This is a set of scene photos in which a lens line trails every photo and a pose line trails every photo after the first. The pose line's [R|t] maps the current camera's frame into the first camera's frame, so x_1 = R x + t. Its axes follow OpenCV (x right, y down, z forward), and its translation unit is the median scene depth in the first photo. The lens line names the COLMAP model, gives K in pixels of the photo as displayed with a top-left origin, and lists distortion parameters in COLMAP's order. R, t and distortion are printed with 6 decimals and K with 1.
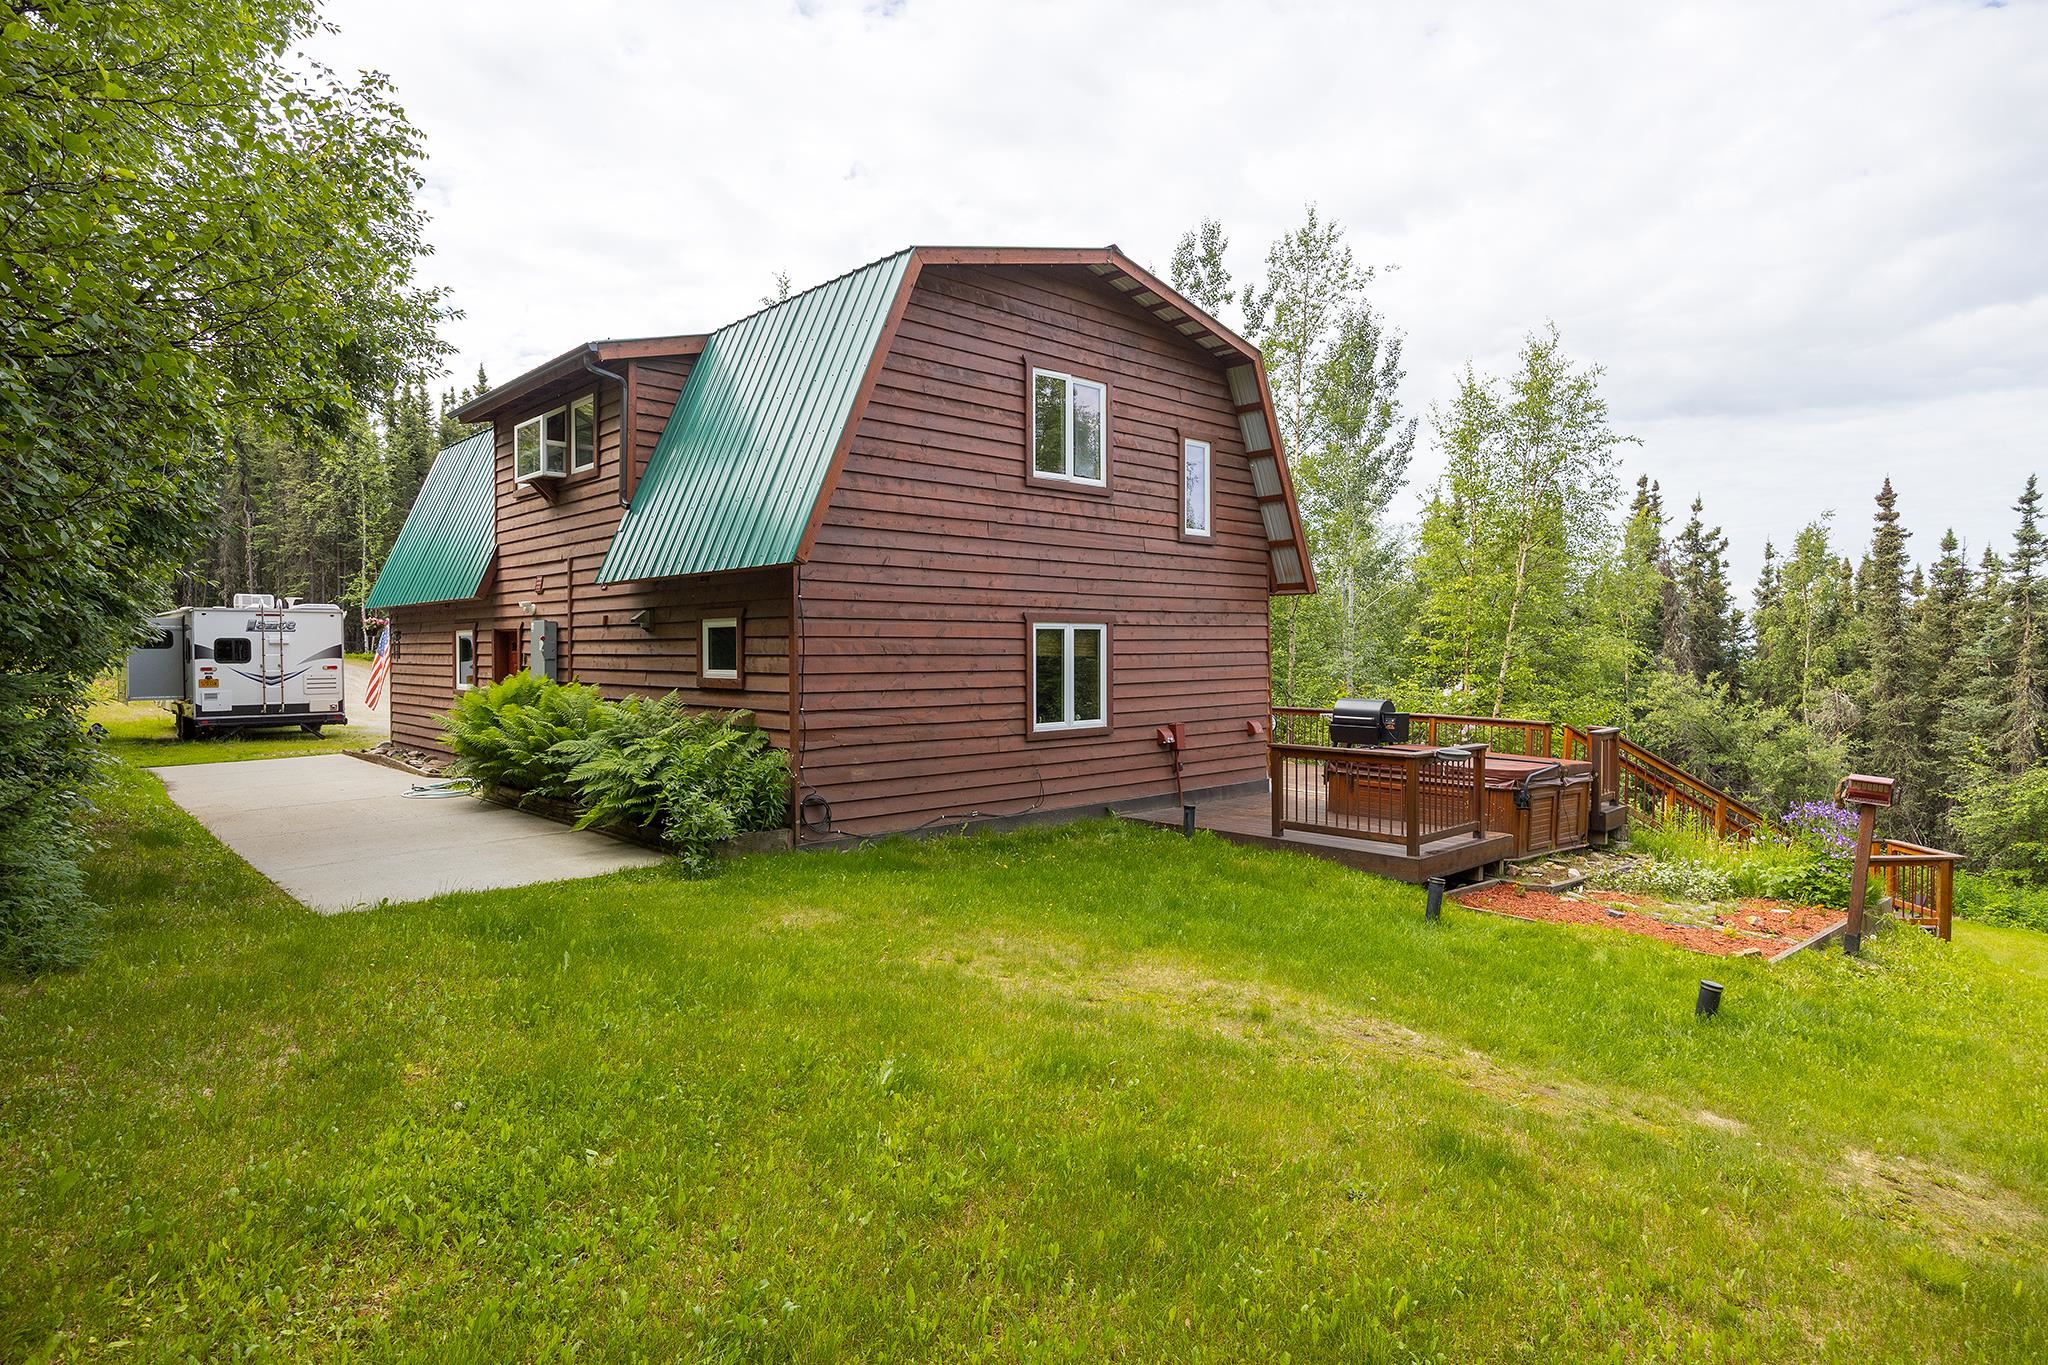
lens RADIAL K [[1143.5, 0, 981.7], [0, 1143.5, 683.9], [0, 0, 1]] dist [0.001498, -0.005692]
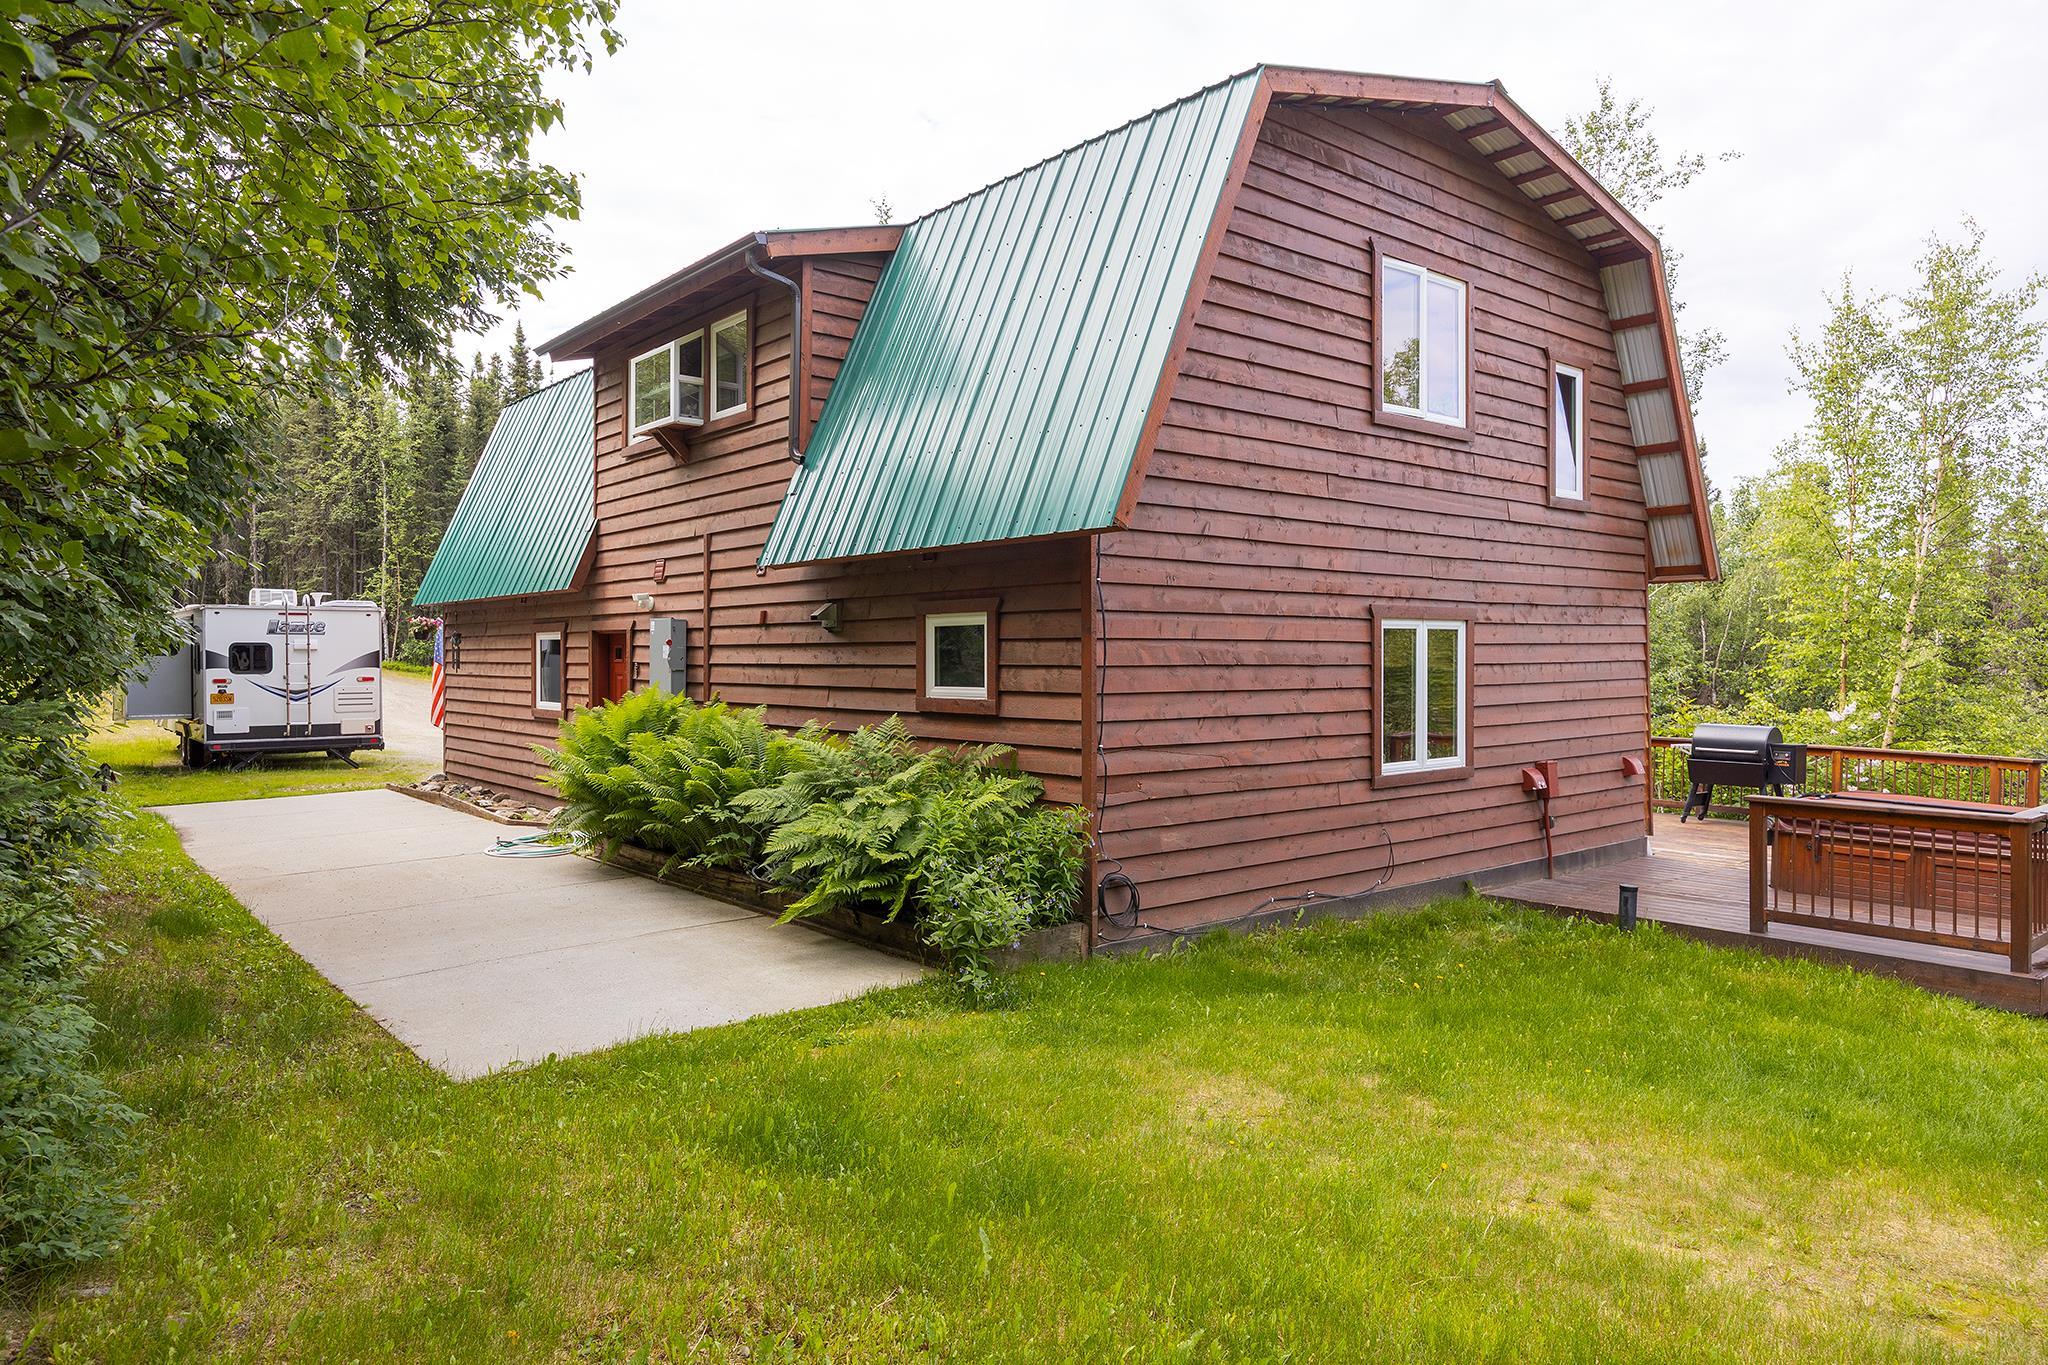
lens RADIAL K [[1384.3, 0, 1026.3], [0, 1384.3, 681.6], [0, 0, 1]] dist [-0.003308, -0.007339]
pose [[0.998225, 0.001634, -0.059532, -0.115227], [-0.002364, 0.999923, -0.012193, -0.004362], [0.059508, 0.012312, 0.998152, 0.135638]]
